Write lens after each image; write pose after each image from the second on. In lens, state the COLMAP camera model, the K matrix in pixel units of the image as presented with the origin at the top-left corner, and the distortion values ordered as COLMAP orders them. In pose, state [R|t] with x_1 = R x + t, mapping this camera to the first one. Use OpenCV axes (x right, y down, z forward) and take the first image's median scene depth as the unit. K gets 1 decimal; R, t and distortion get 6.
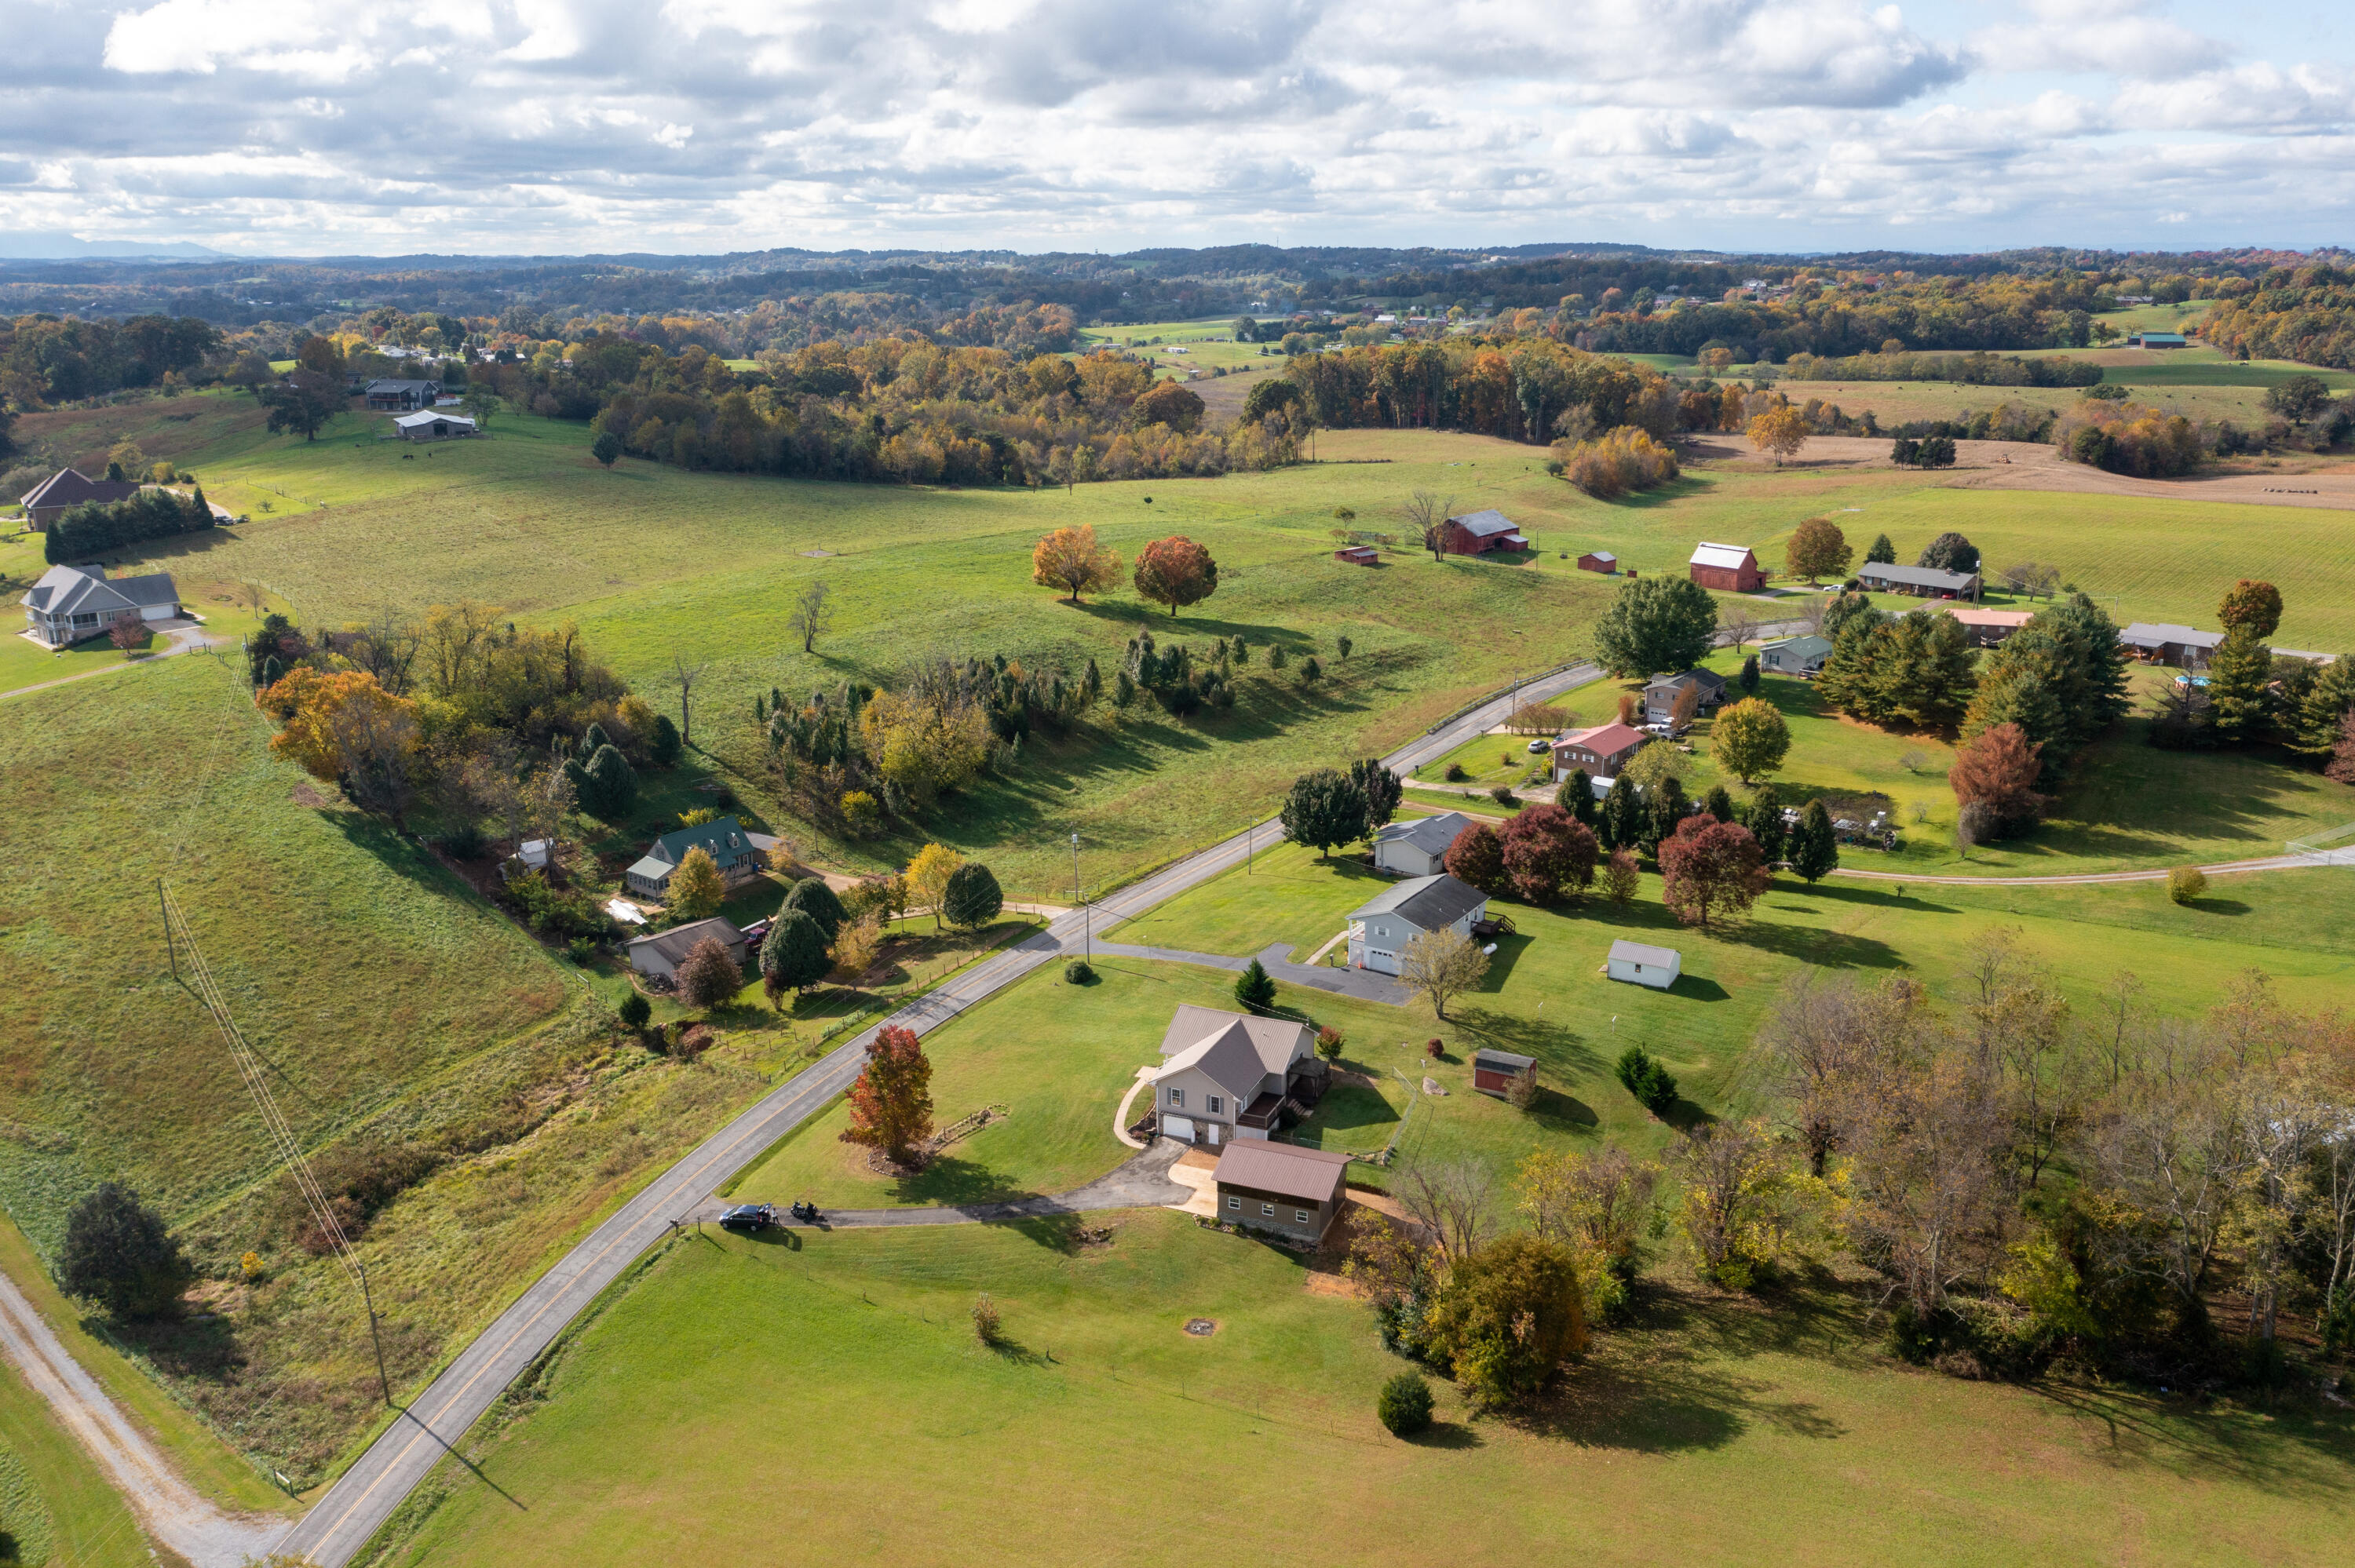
lens RADIAL K [[1896.0, 0, 1196.3], [0, 1896.0, 782.6], [0, 0, 1]] dist [0.008652, 0.004877]
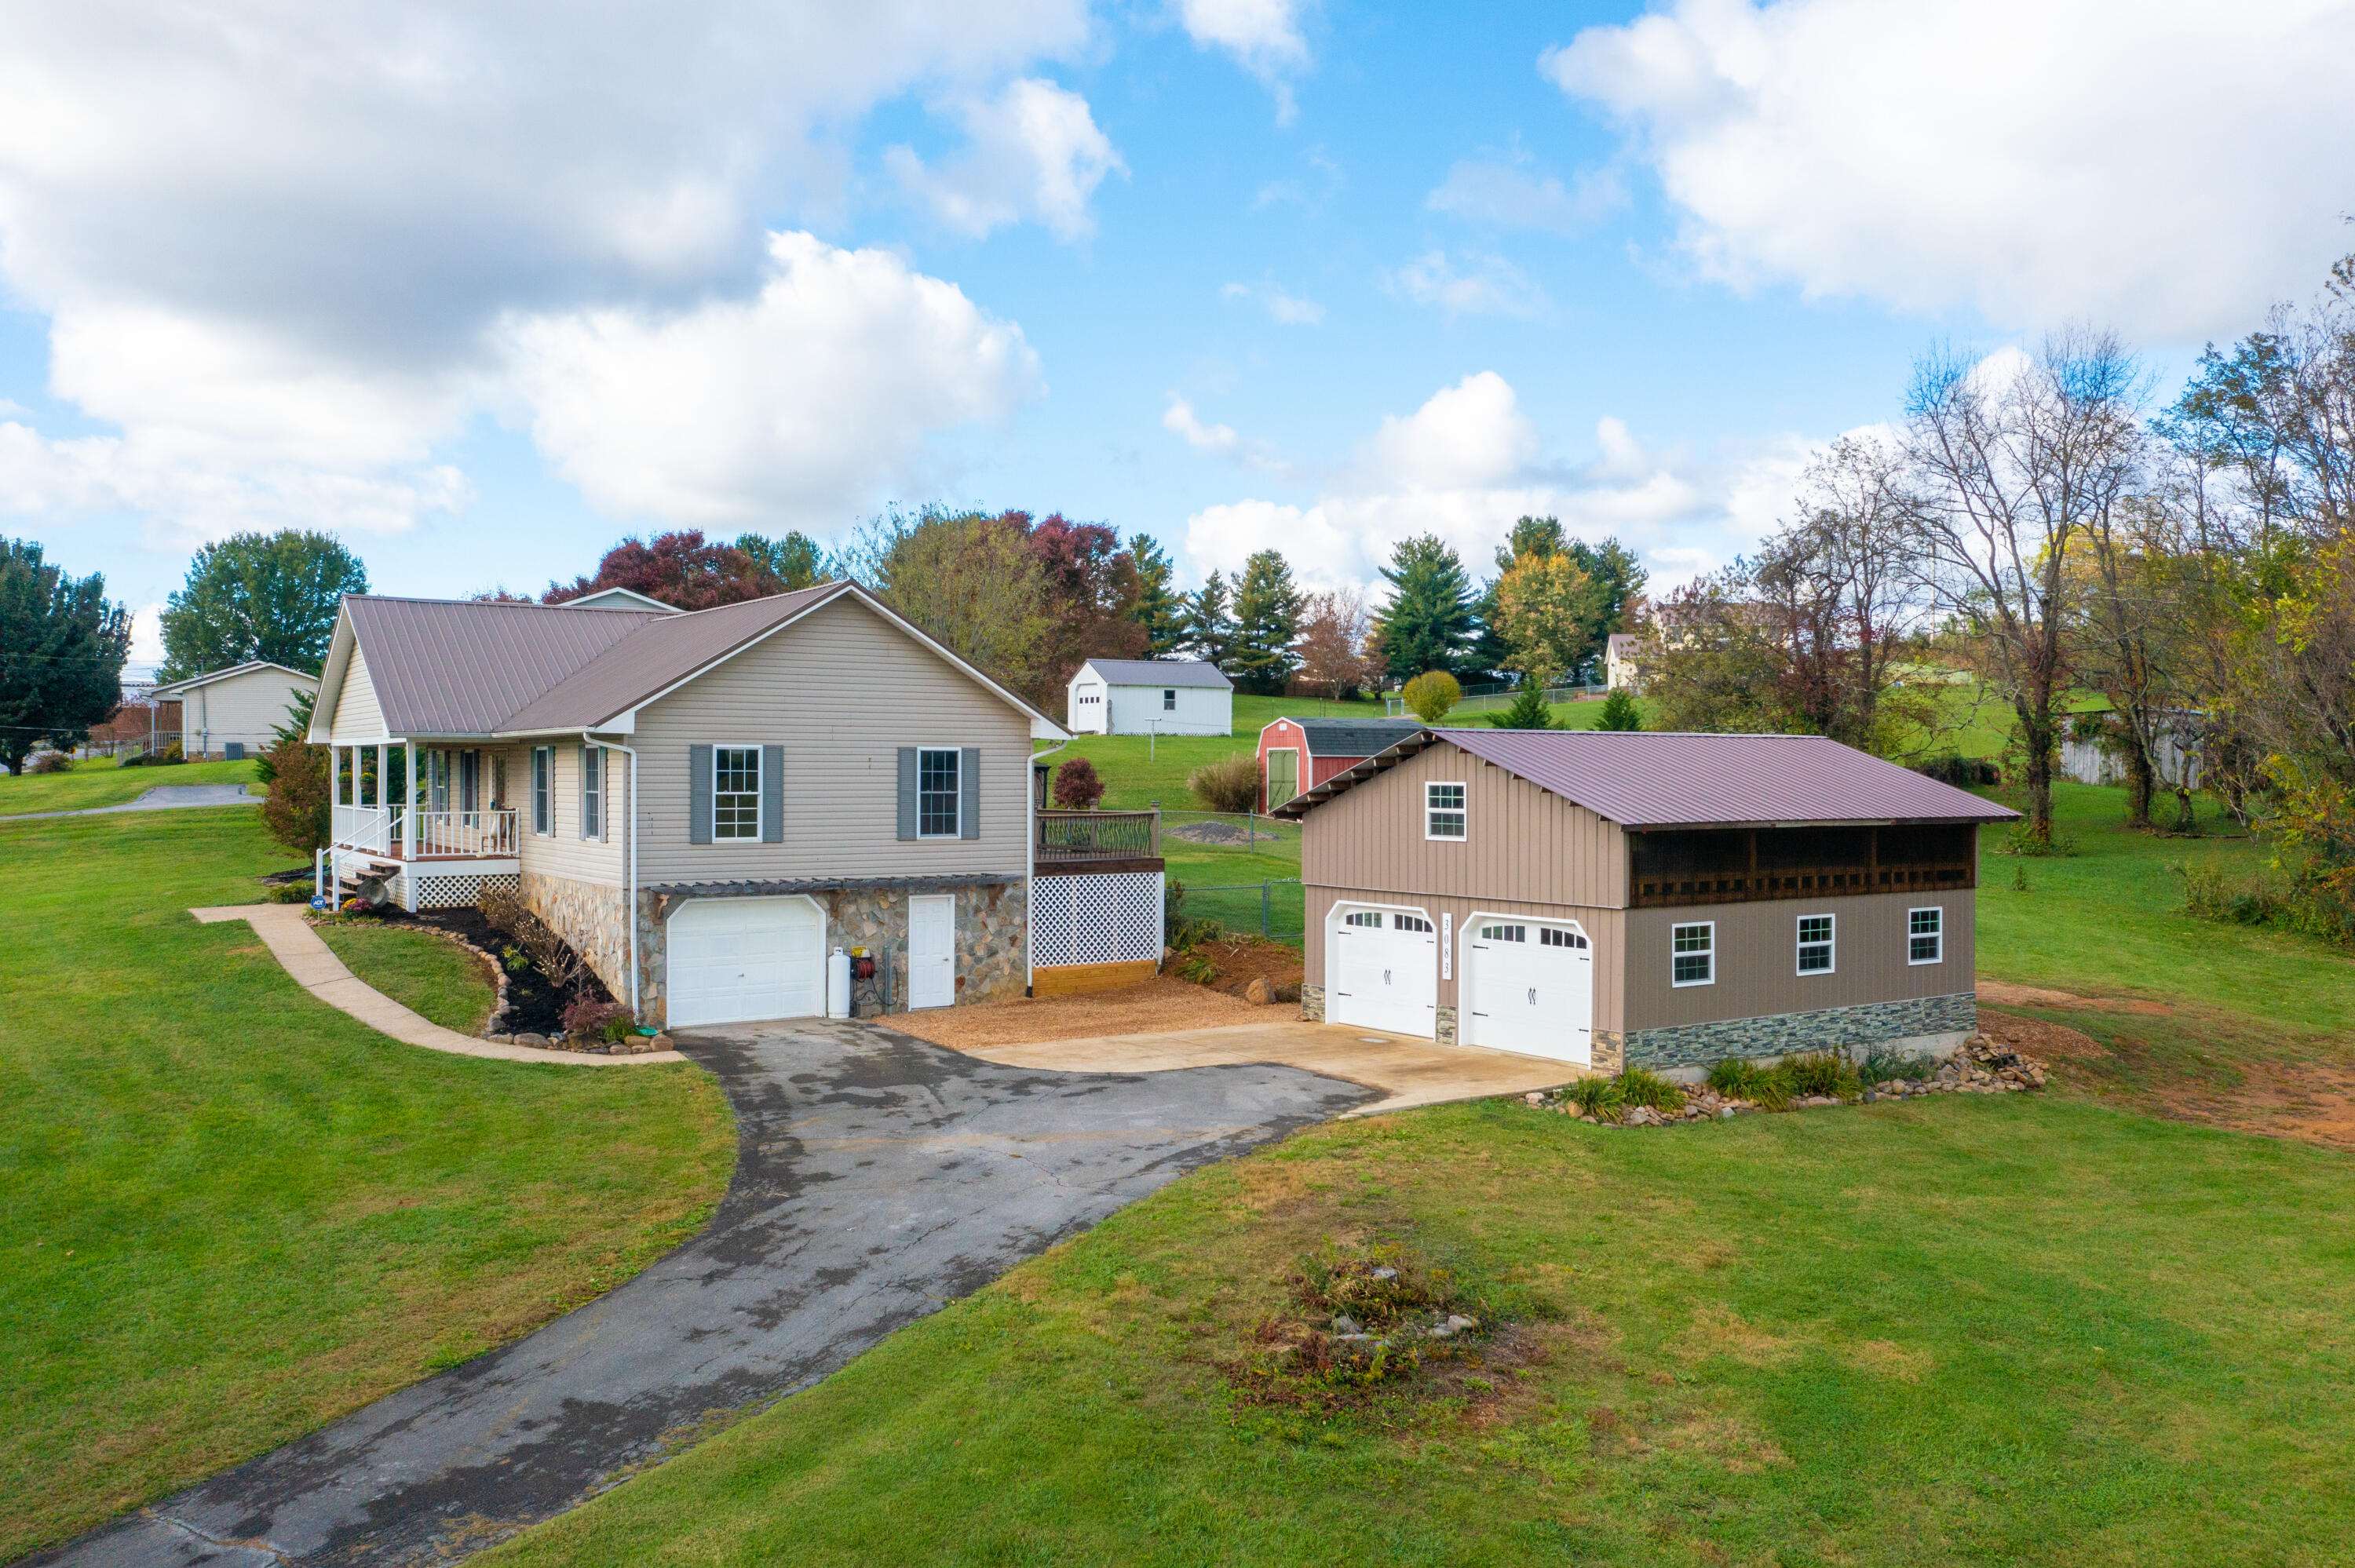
lens RADIAL K [[1869.3, 0, 1177.5], [0, 1869.3, 784.0], [0, 0, 1]] dist [-0.006582, 0.009046]
pose [[0.551844, -0.003732, 0.833939, -0.110761], [0.234433, 0.960359, -0.150834, 0.157734], [-0.800318, 0.278740, 0.530843, 0.669691]]
